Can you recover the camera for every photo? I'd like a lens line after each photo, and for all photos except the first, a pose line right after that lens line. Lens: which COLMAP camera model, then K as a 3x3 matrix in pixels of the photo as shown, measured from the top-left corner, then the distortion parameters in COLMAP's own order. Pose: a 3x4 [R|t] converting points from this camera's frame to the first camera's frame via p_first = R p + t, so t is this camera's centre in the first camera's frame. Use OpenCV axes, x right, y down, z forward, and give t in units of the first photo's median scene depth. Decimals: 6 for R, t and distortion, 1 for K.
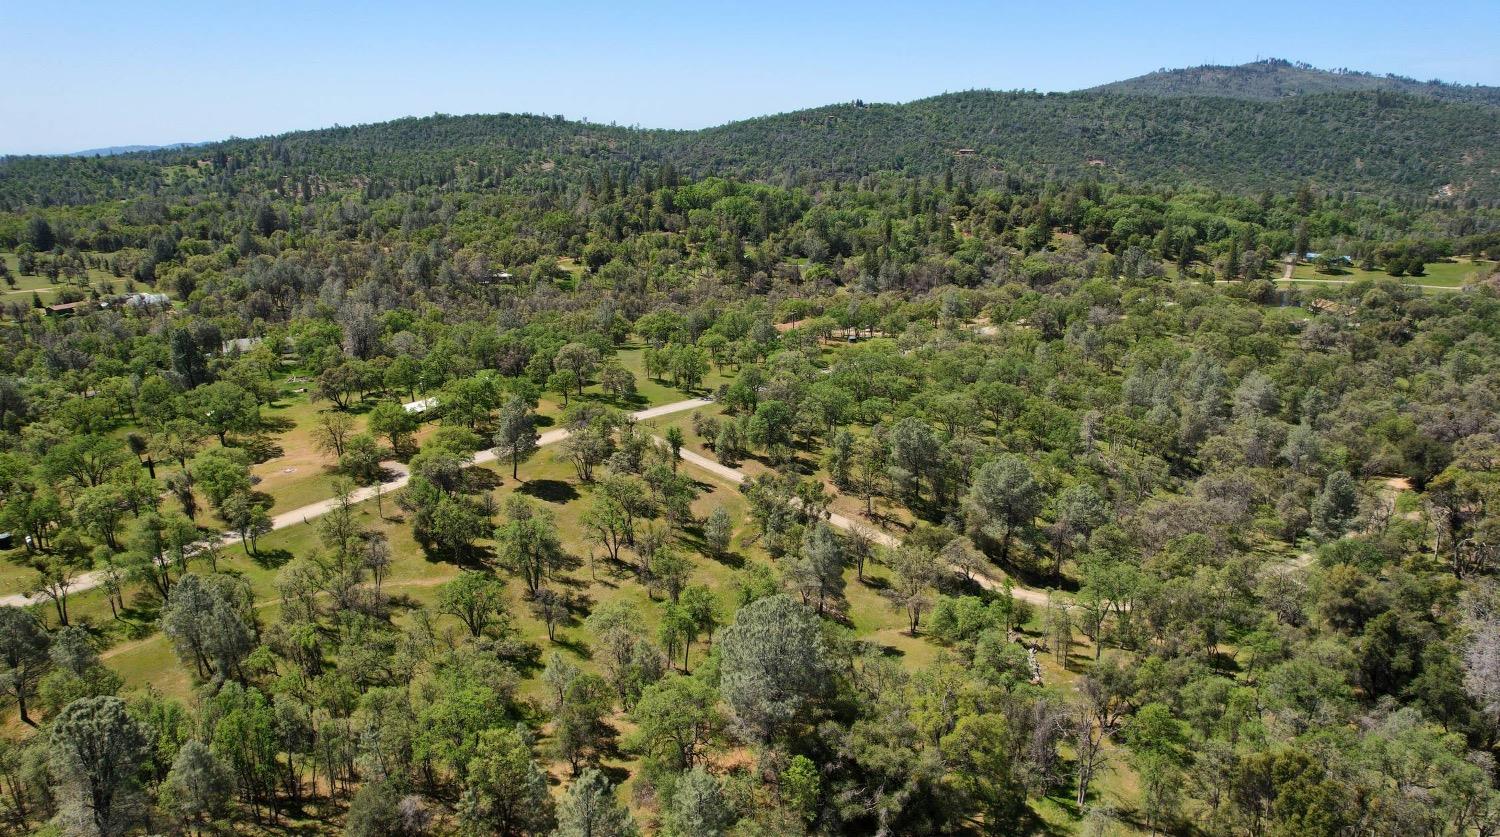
lens RADIAL K [[954.5, 0, 750.0], [0, 954.5, 418.5], [0, 0, 1]] dist [-0.089888, 0.066233]
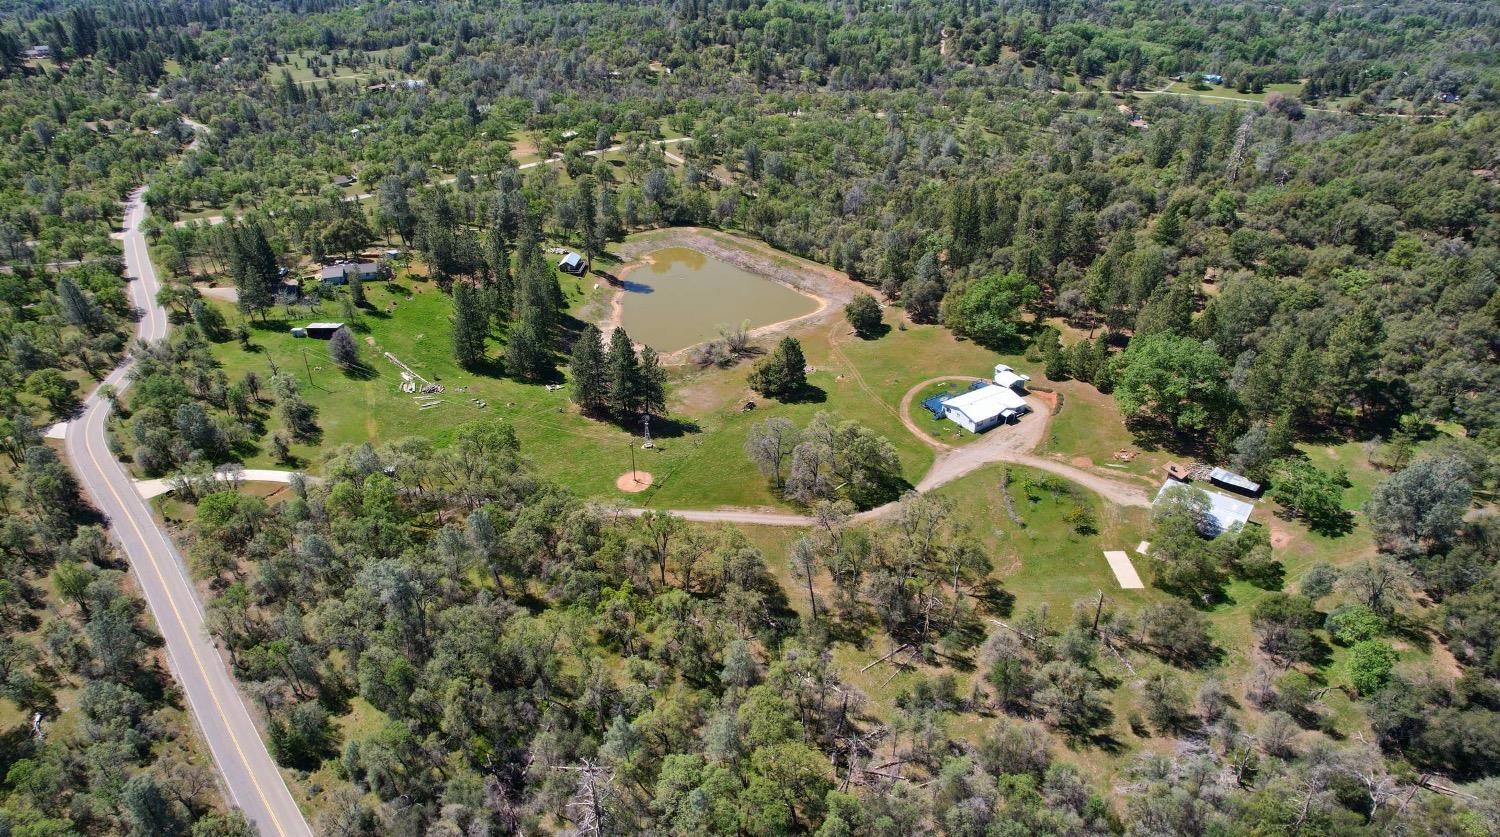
lens RADIAL K [[954.5, 0, 750.0], [0, 954.5, 418.5], [0, 0, 1]] dist [-0.089888, 0.066233]
pose [[0.989078, 0.074070, -0.127432, 0.221203], [-0.046226, 0.976823, 0.208996, 0.079988], [0.139959, -0.200823, 0.969578, -0.666141]]
